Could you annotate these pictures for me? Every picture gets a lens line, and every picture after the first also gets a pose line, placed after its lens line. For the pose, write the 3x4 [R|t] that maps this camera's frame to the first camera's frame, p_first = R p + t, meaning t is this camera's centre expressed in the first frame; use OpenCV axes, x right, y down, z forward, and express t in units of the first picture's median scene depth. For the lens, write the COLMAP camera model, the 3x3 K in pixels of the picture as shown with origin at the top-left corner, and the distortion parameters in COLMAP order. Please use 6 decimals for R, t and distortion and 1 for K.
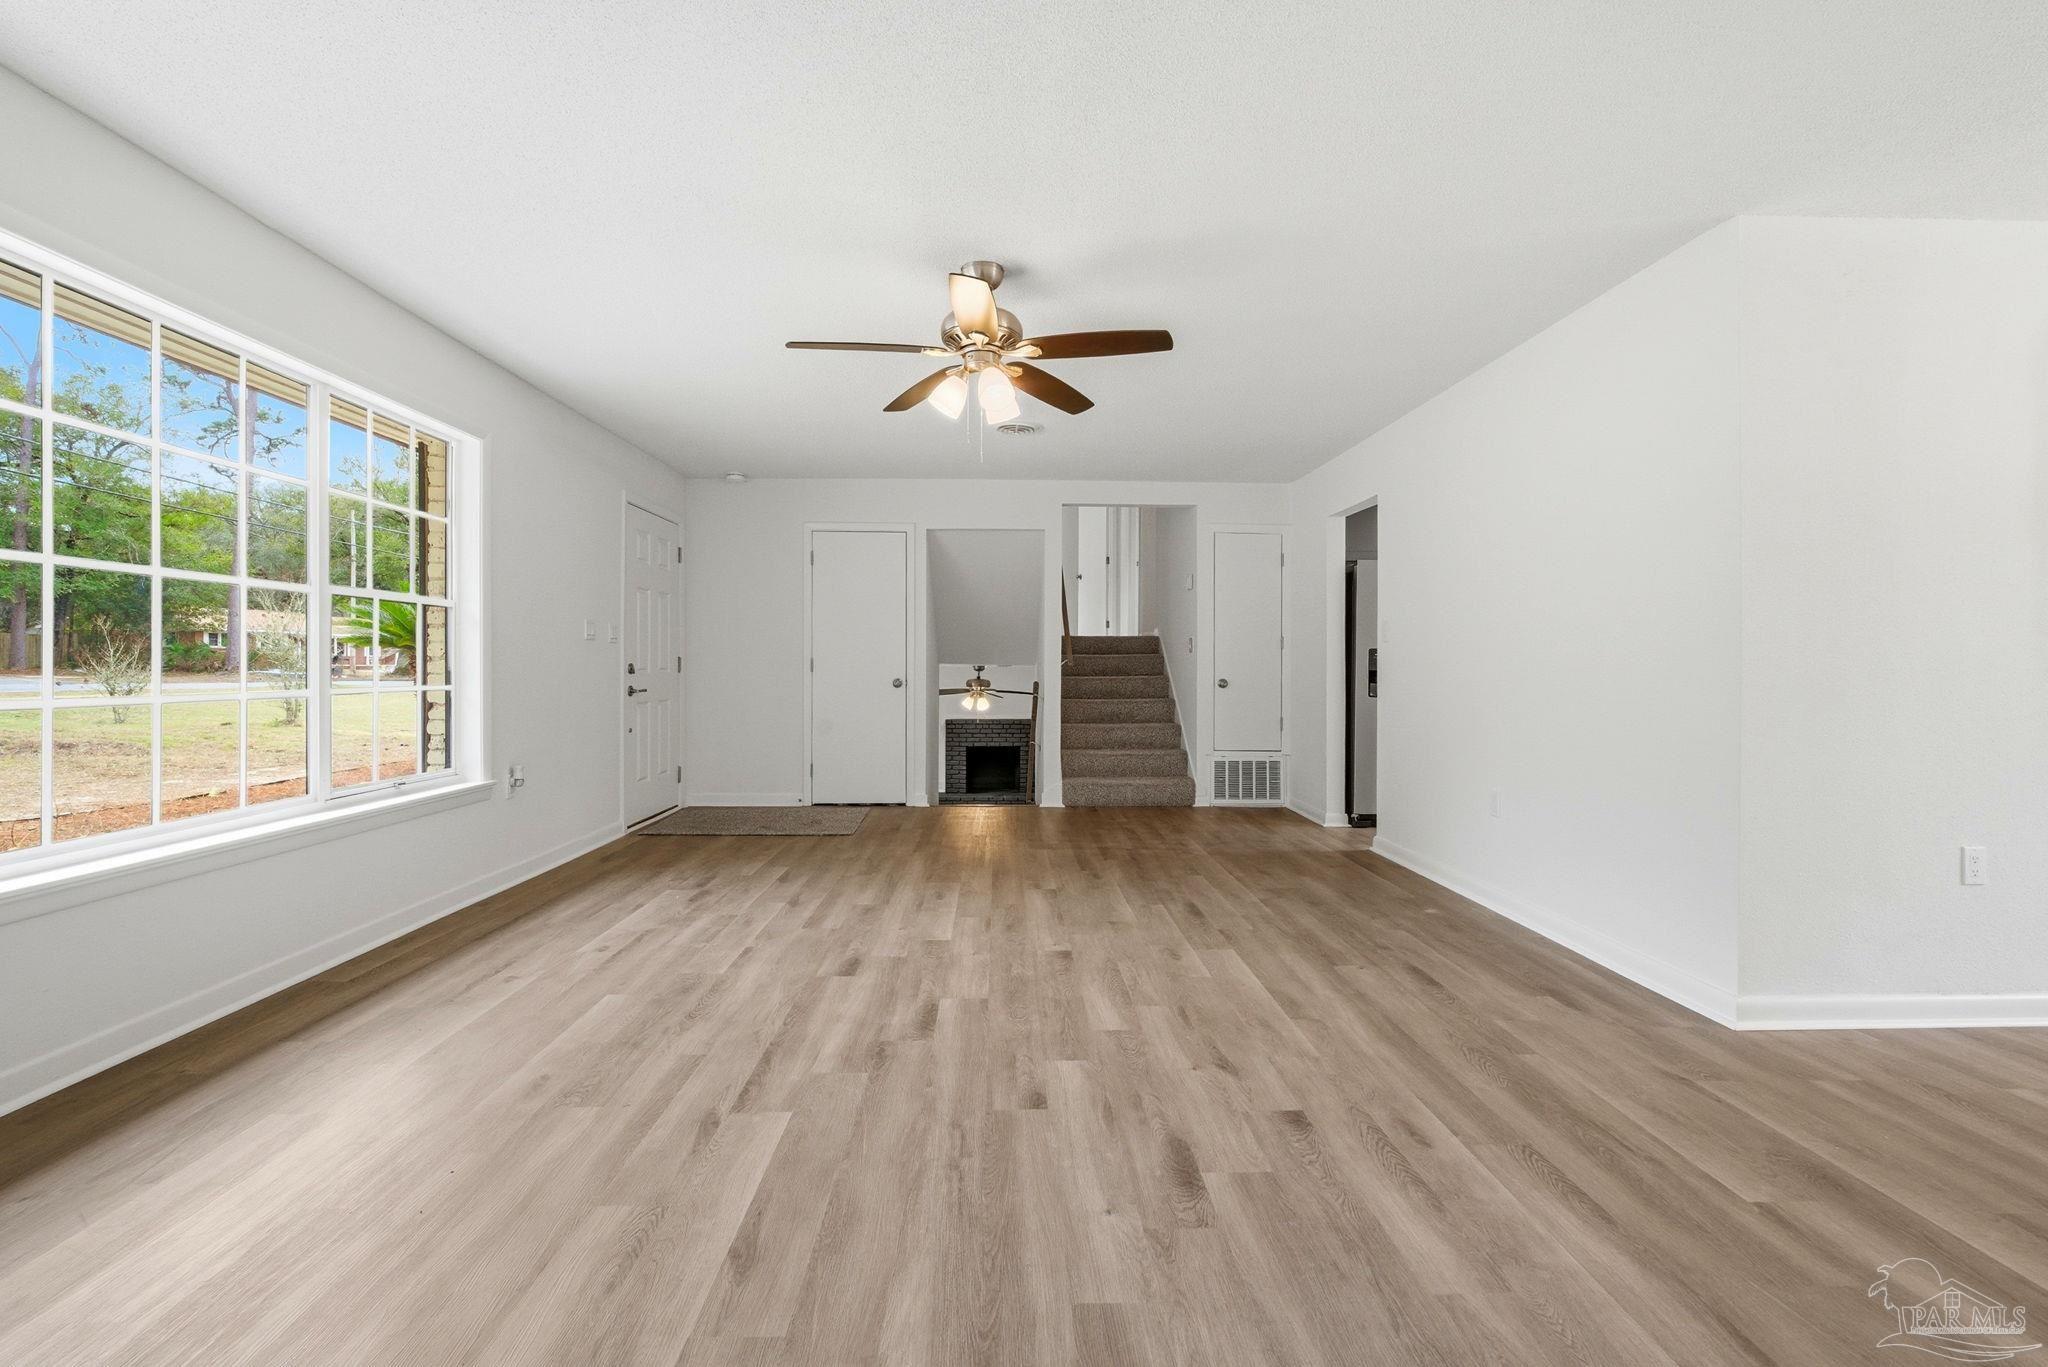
lens RADIAL K [[877.4, 0, 1011.9], [0, 877.4, 712.7], [0, 0, 1]] dist [-0.015162, 0.006023]
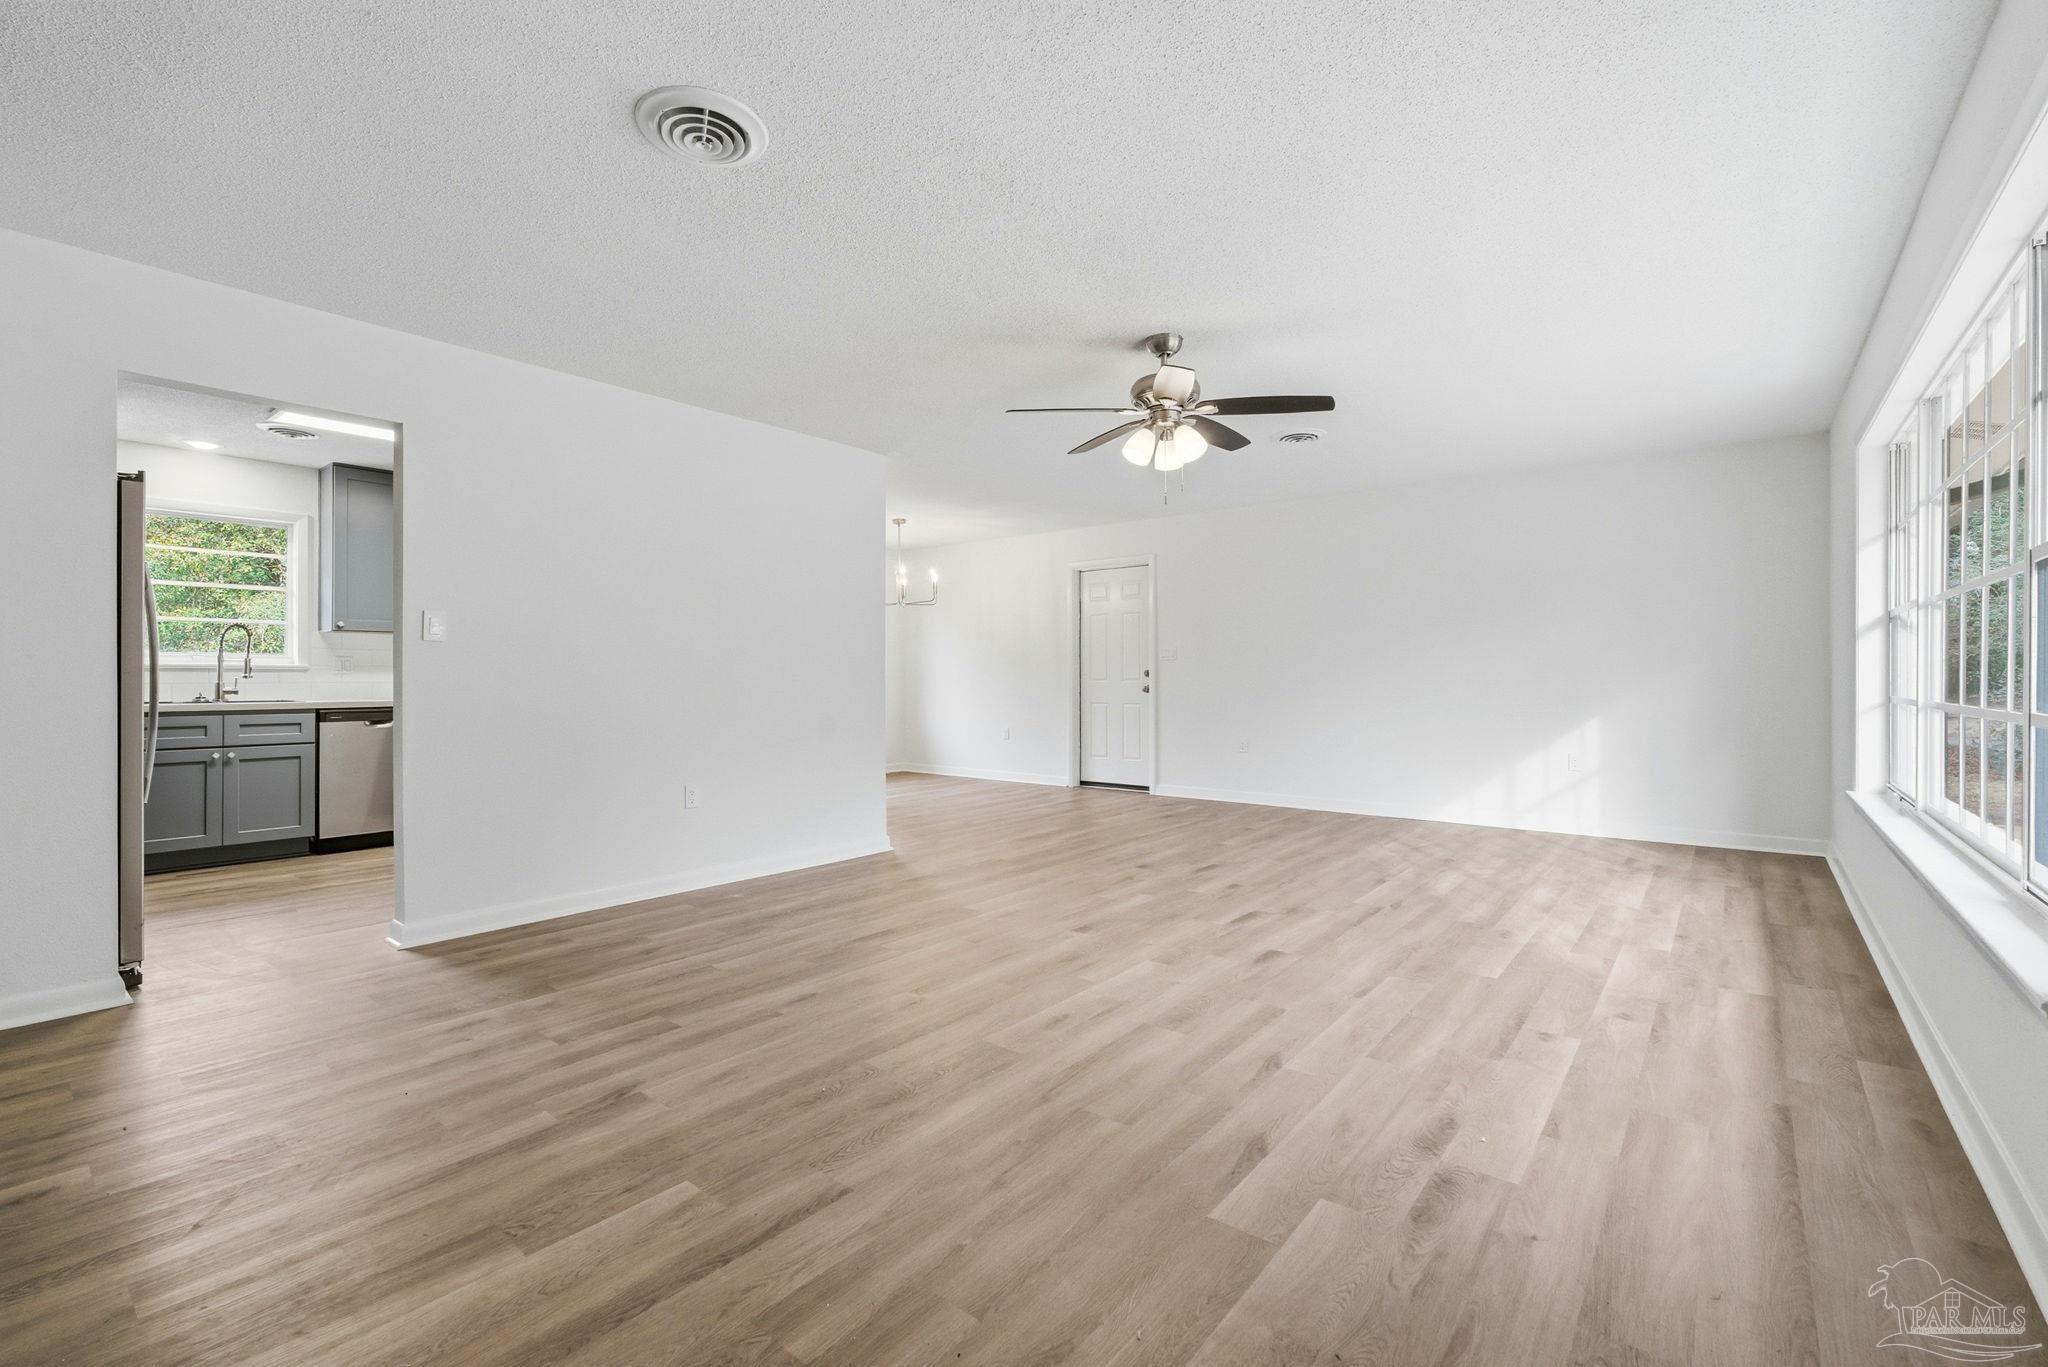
lens RADIAL K [[877.4, 0, 1039.0], [0, 877.4, 669.0], [0, 0, 1]] dist [-0.015162, 0.006023]
pose [[-0.768573, 0.000302, 0.639762, -0.697917], [0.032107, 0.998758, 0.038099, -0.119292], [-0.638955, 0.049823, -0.767629, 2.113972]]
